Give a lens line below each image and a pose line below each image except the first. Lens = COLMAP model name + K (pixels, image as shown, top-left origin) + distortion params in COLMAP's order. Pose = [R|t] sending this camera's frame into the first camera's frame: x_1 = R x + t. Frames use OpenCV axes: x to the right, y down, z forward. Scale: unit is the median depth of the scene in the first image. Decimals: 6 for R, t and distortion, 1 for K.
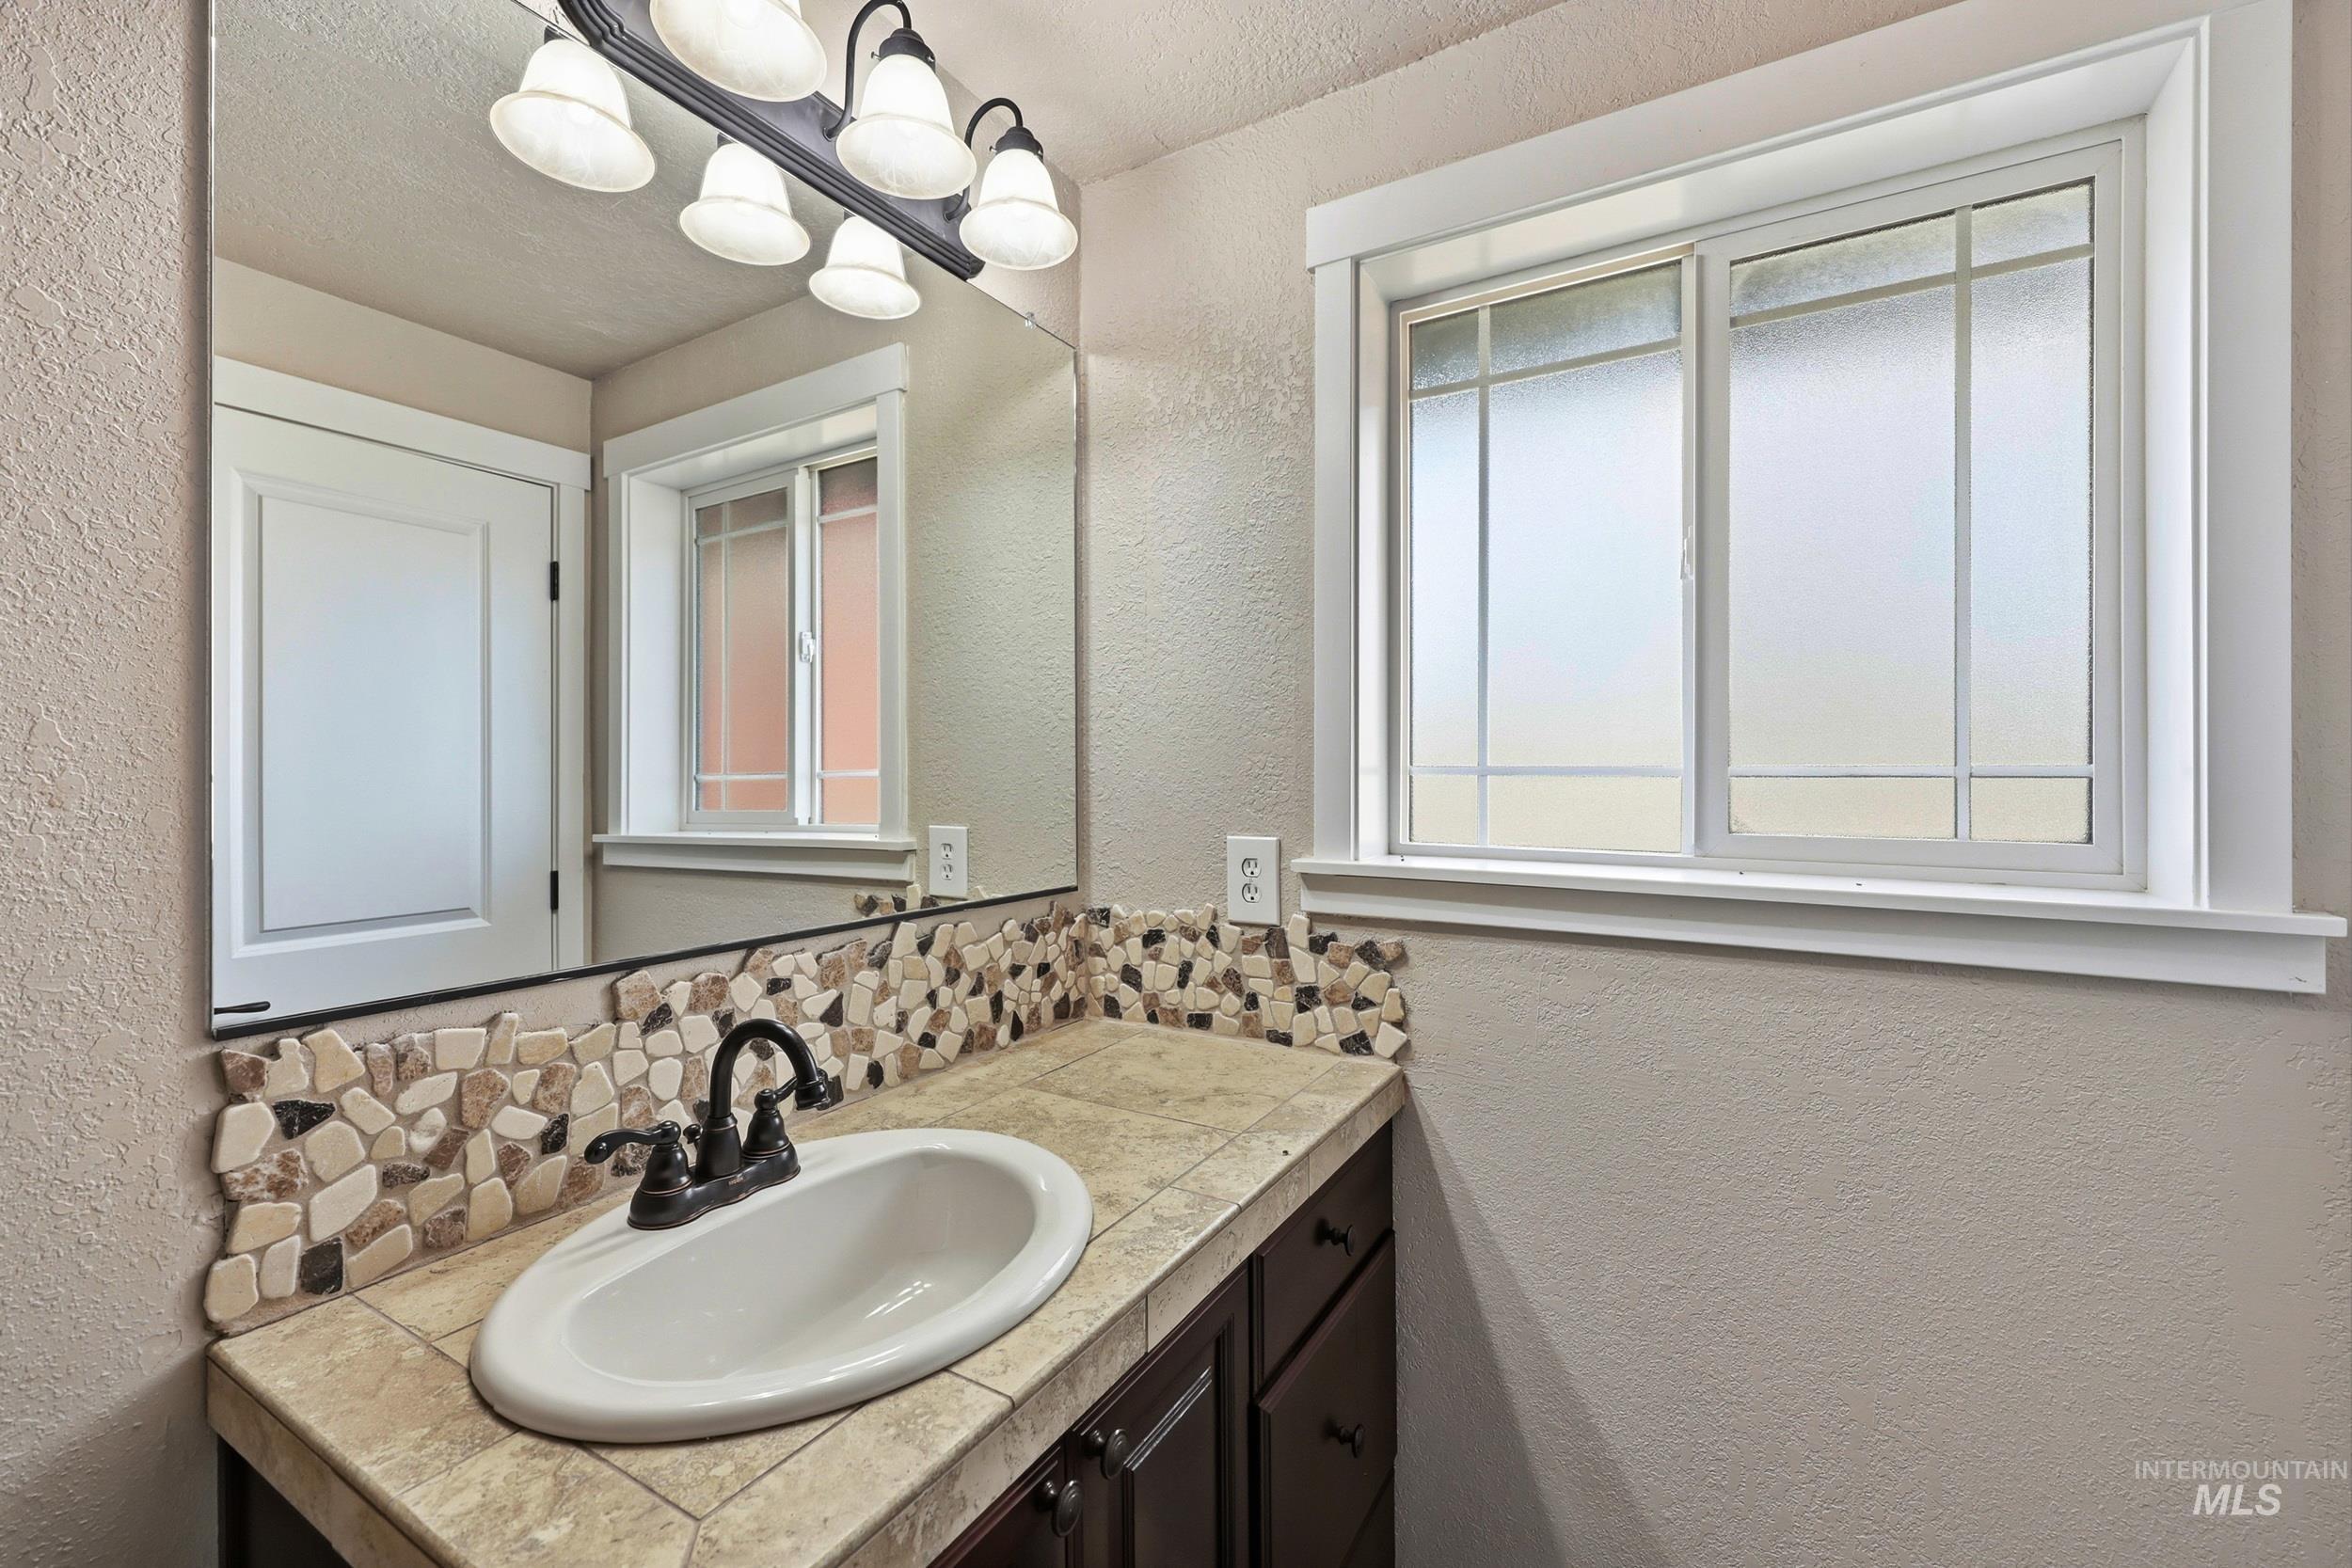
lens RADIAL K [[956.6, 0, 1178.5], [0, 956.6, 777.1], [0, 0, 1]] dist [-0.008408, -0.000261]
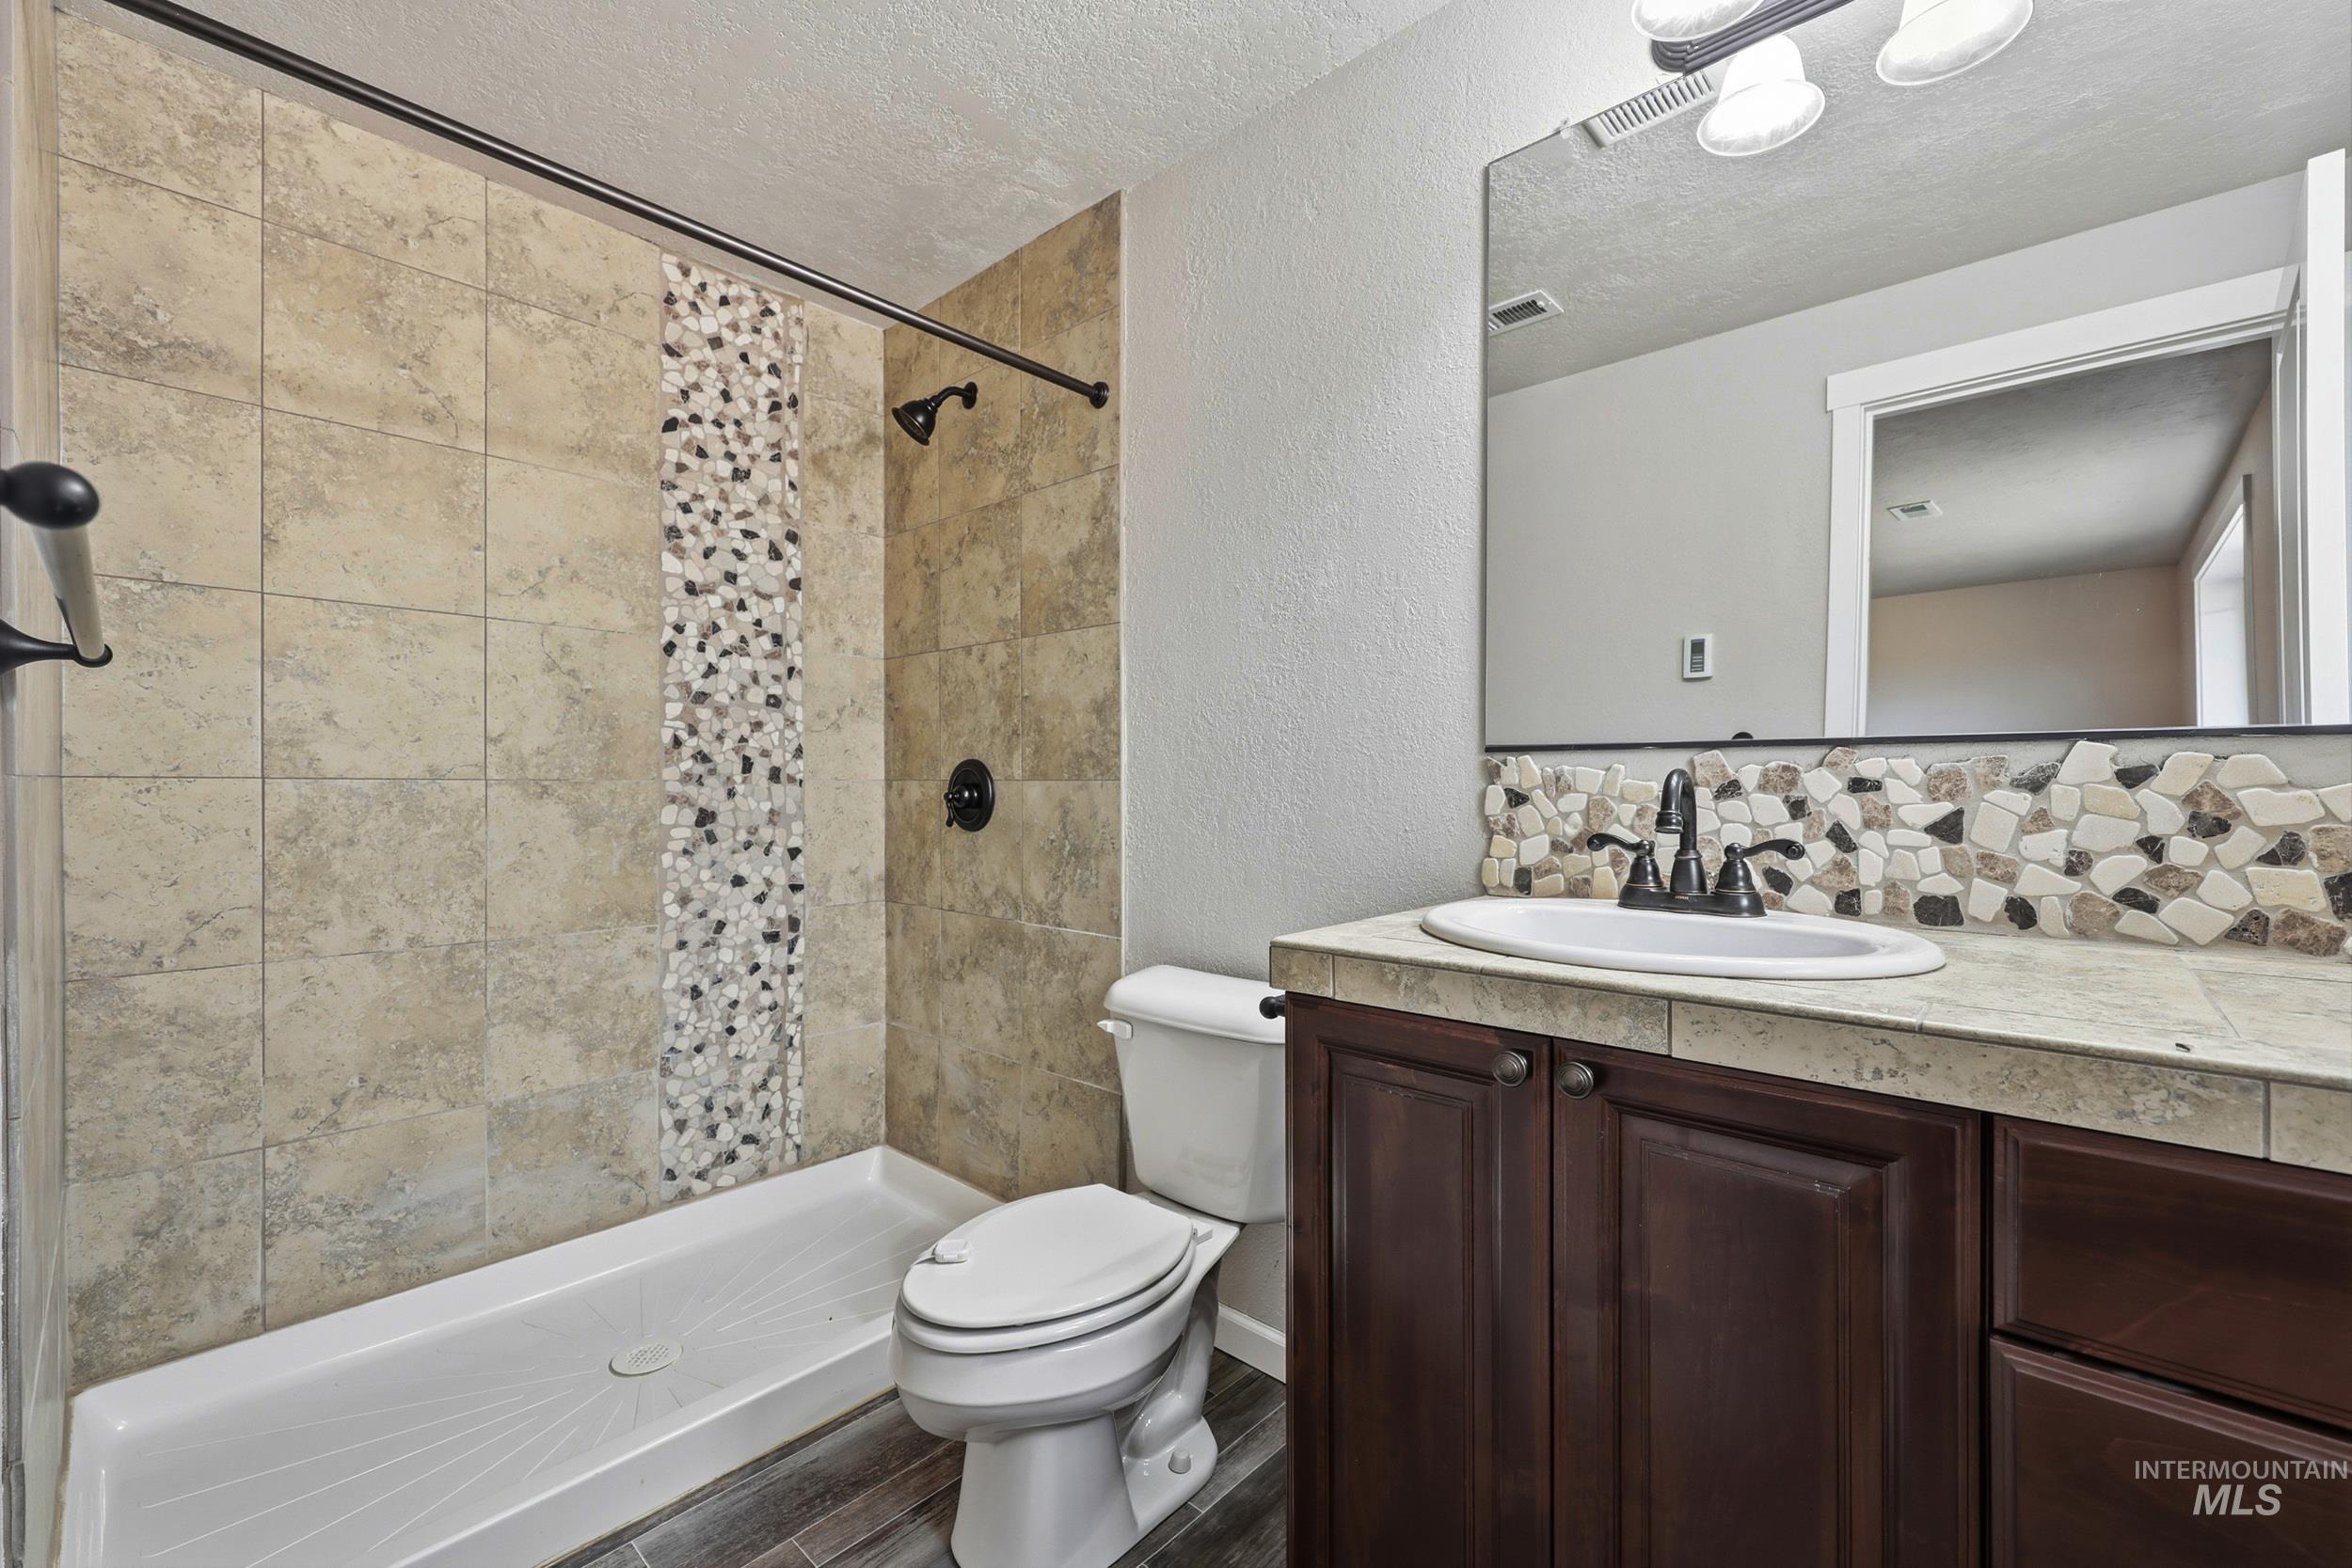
lens RADIAL K [[956.6, 0, 1183.7], [0, 956.6, 782.9], [0, 0, 1]] dist [-0.008408, -0.000261]
pose [[-0.209096, 0.000712, -0.977895, 0.716445], [0.001290, 0.999999, 0.000452, 0.203102], [0.977894, -0.001167, -0.209097, 0.464504]]
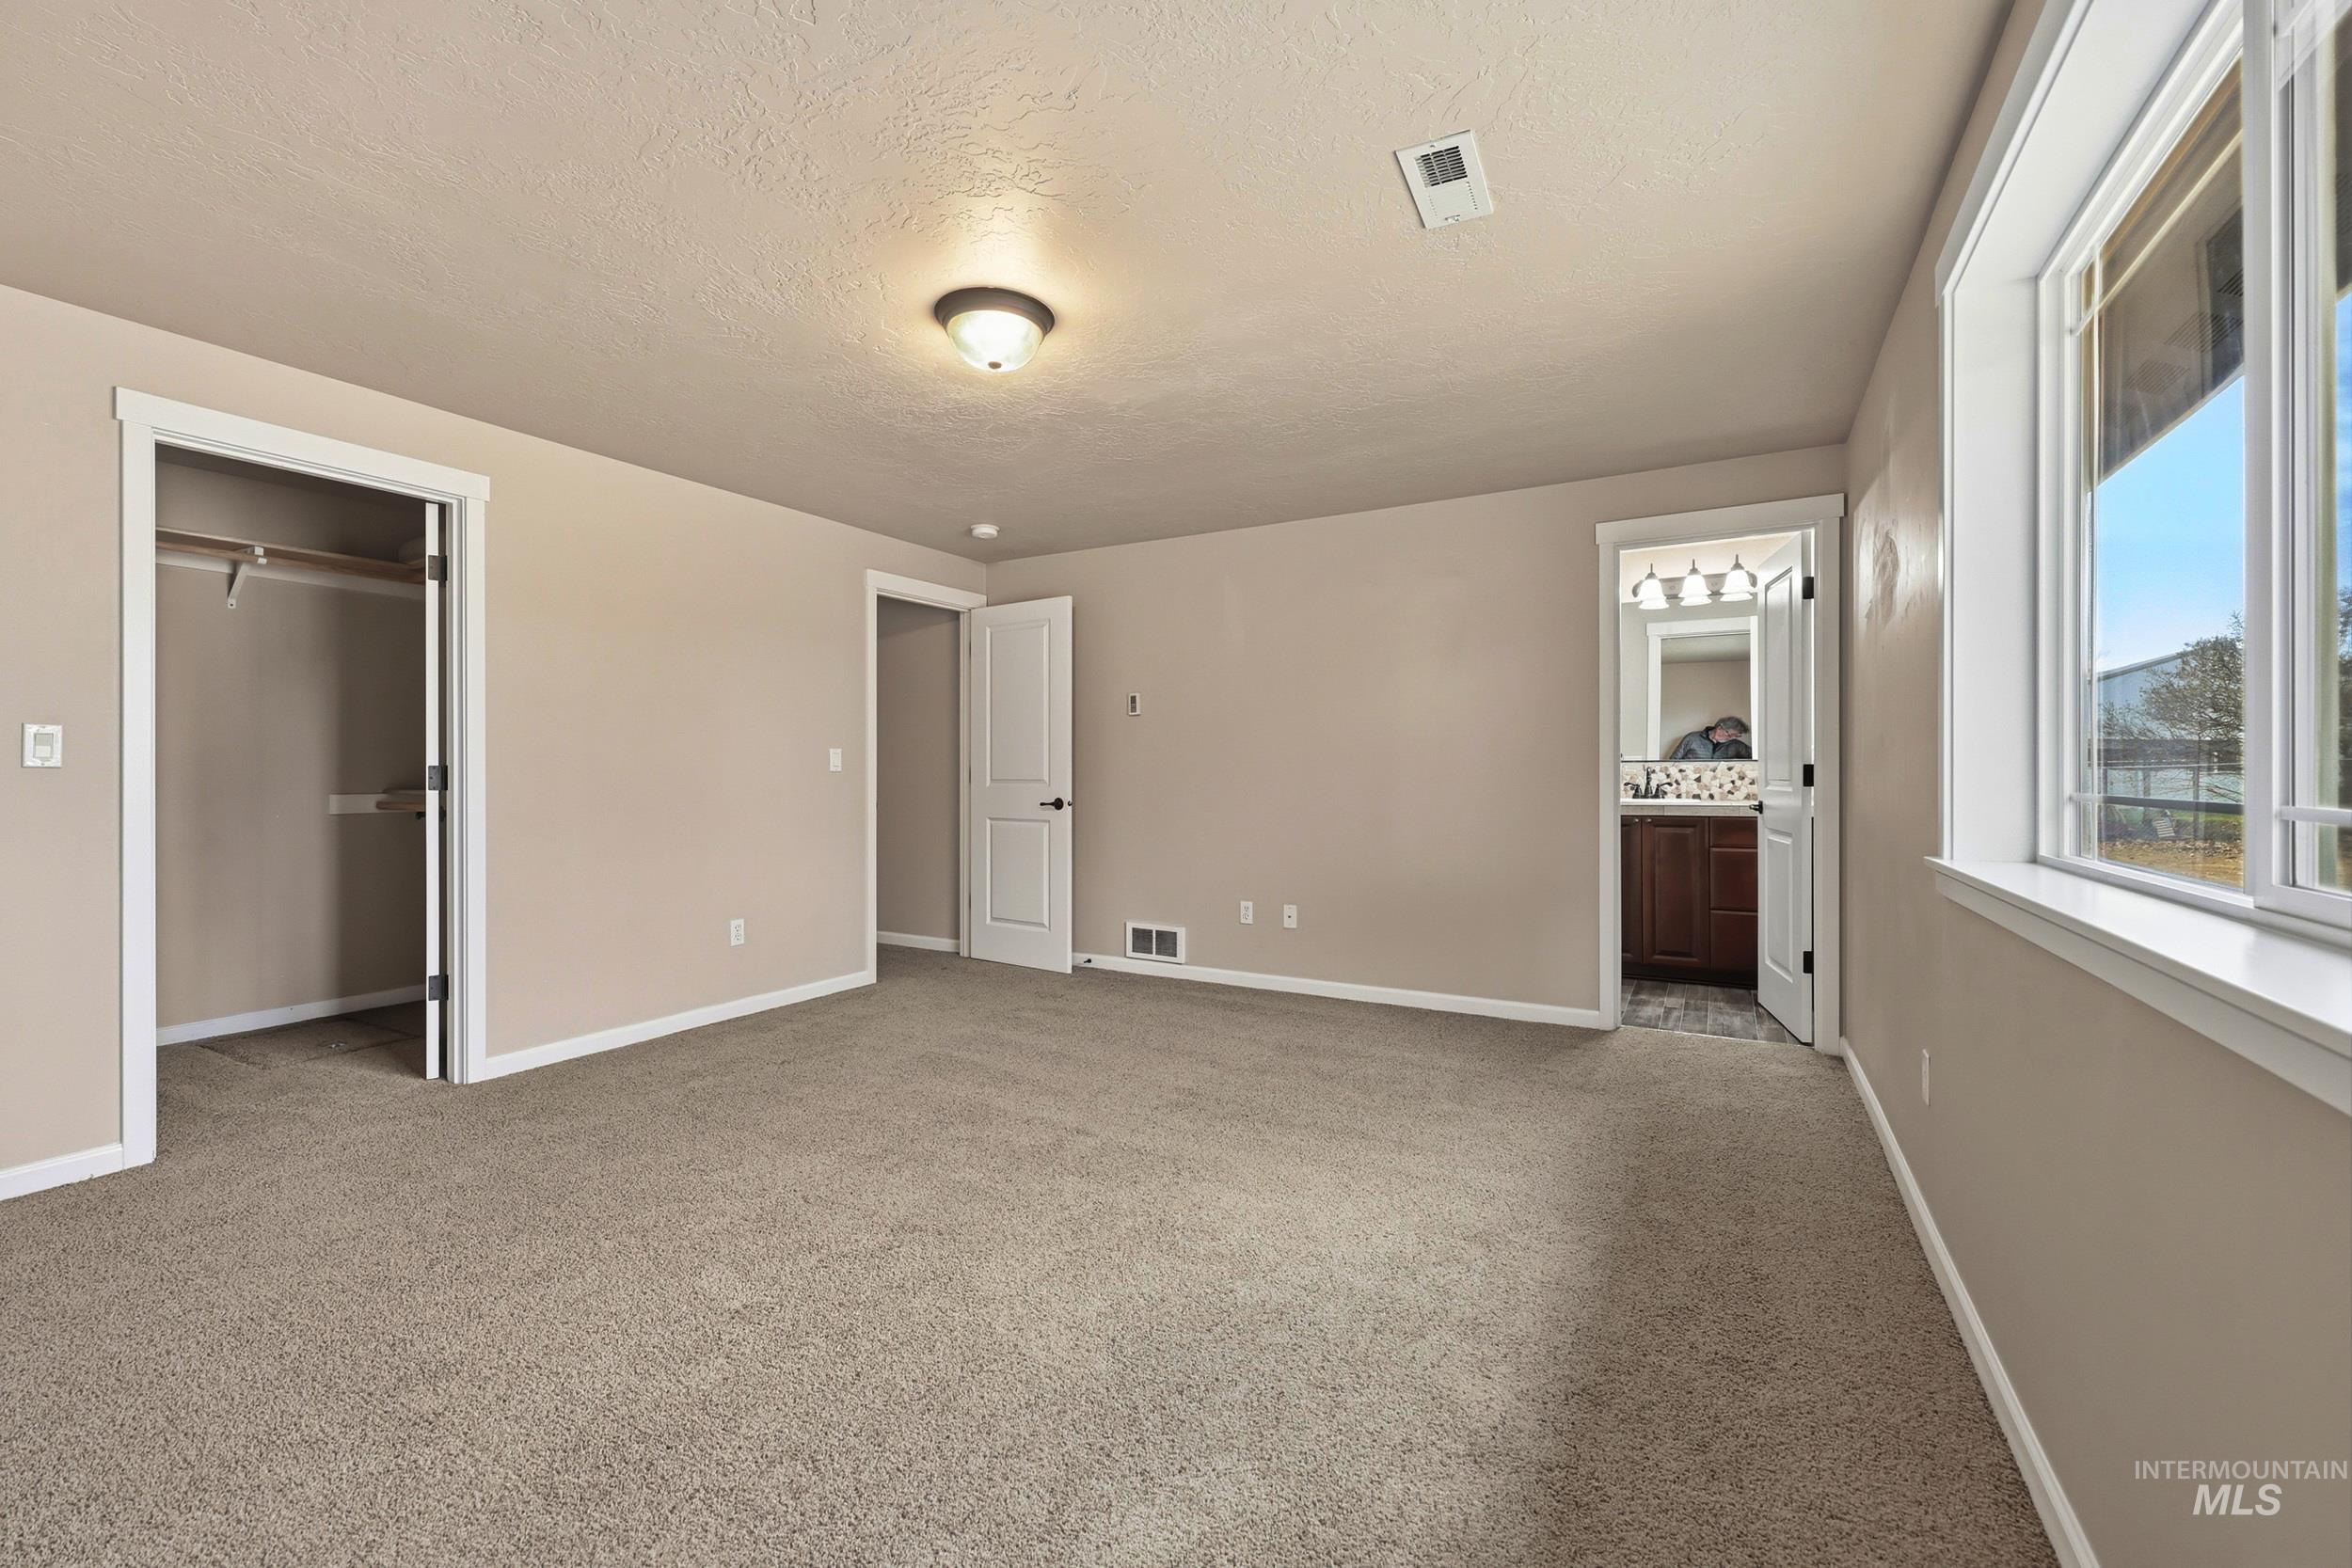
lens RADIAL K [[956.6, 0, 1170.5], [0, 956.6, 774.5], [0, 0, 1]] dist [-0.008408, -0.000261]
pose [[0.017856, 0.004637, -0.999830, 4.142516], [0.008754, 0.999950, 0.004794, 0.180844], [0.999802, -0.008838, 0.017815, -1.589259]]
